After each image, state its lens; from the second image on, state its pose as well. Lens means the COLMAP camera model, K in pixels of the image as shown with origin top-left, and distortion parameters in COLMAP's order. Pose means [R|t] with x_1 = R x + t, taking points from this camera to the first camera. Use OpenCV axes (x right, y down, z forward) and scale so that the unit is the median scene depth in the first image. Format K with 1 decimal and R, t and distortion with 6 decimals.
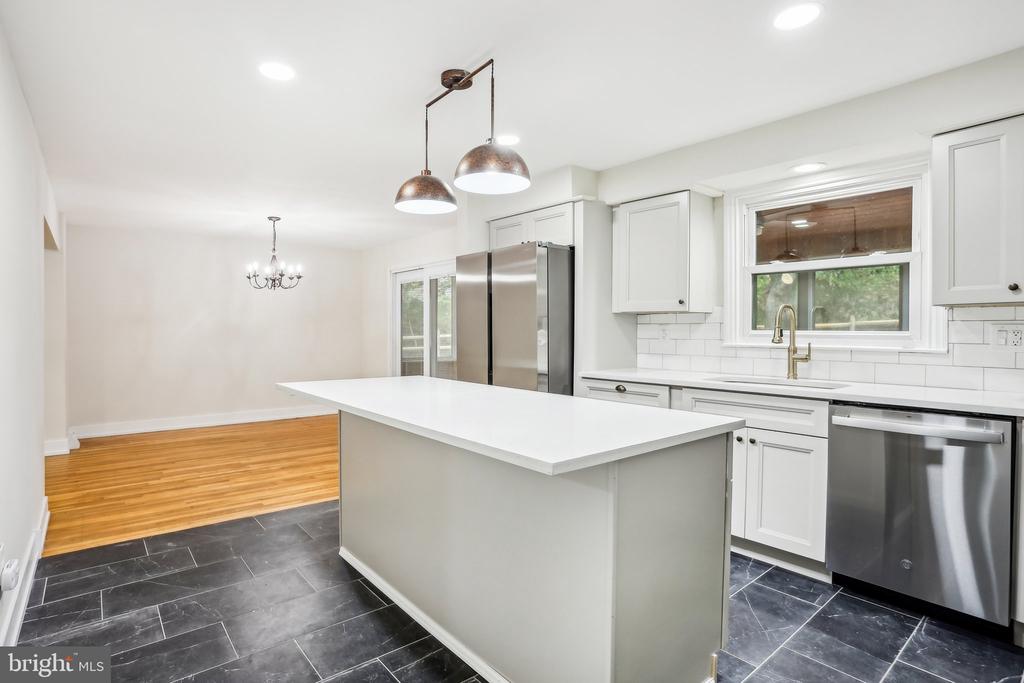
lens RADIAL K [[532.8, 0, 512.9], [0, 532.8, 332.7], [0, 0, 1]] dist [-0.025274, -0.000442]
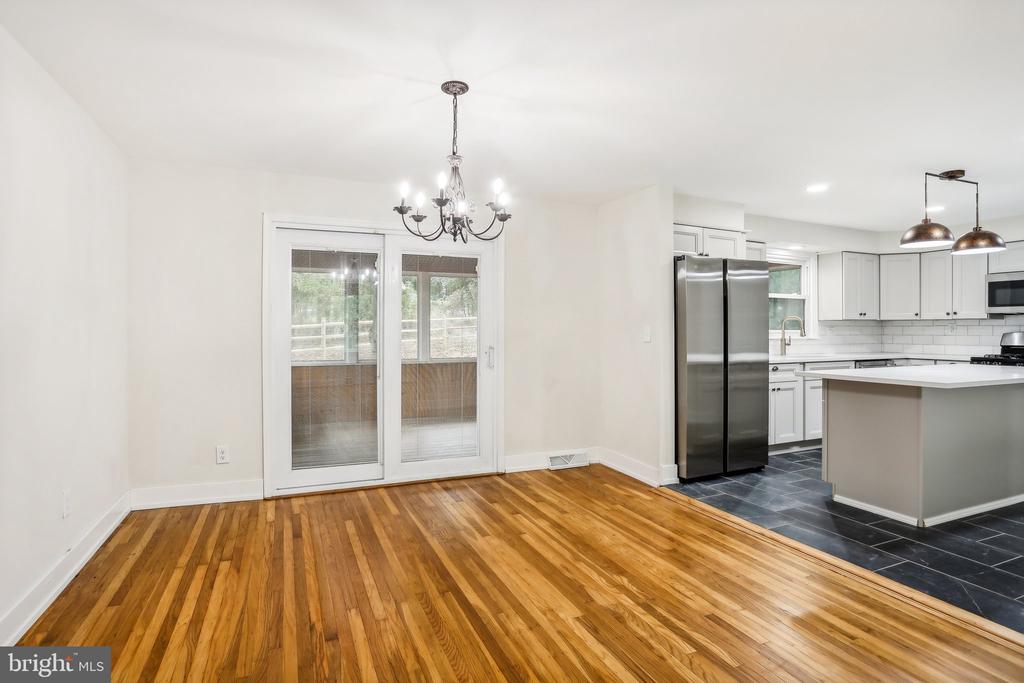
lens RADIAL K [[511.6, 0, 512.9], [0, 511.6, 328.2], [0, 0, 1]] dist [-0.074404, 0.041055]
pose [[0.272446, 0.001510, 0.962170, -1.706467], [0.003551, 0.999990, -0.002575, -0.010342], [-0.962164, 0.004118, 0.272438, 1.669465]]
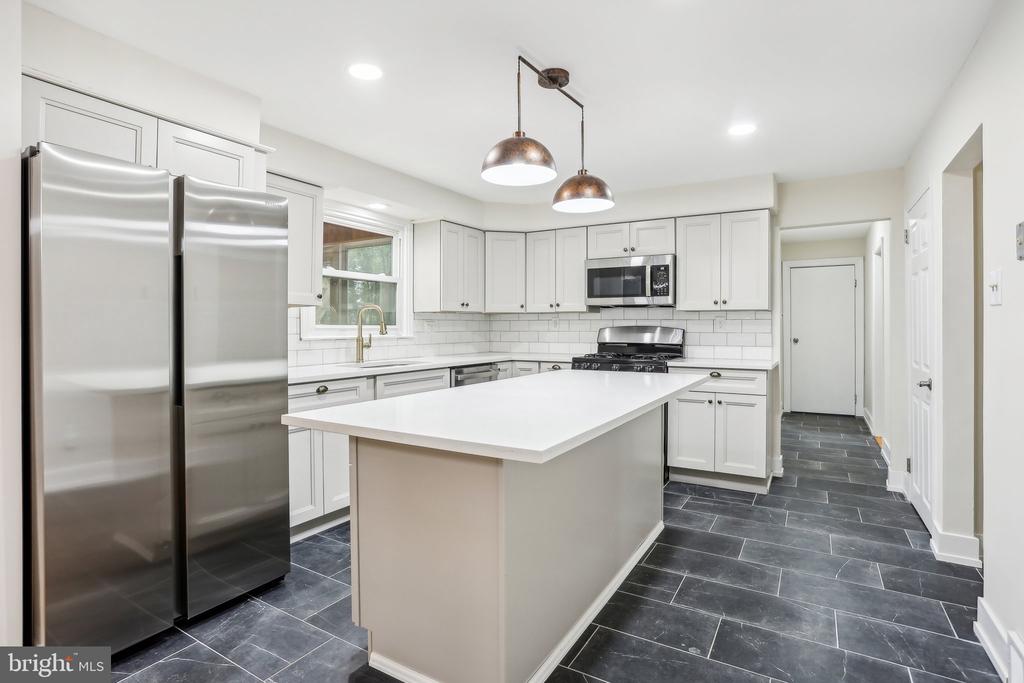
lens RADIAL K [[521.8, 0, 483.3], [0, 521.8, 323.4], [0, 0, 1]] dist [-0.000459, -0.000013]
pose [[-0.304726, 0.002083, 0.952438, -0.902709], [0.003448, 0.999993, -0.001084, -0.006351], [-0.952434, 0.002954, -0.304731, 1.273891]]
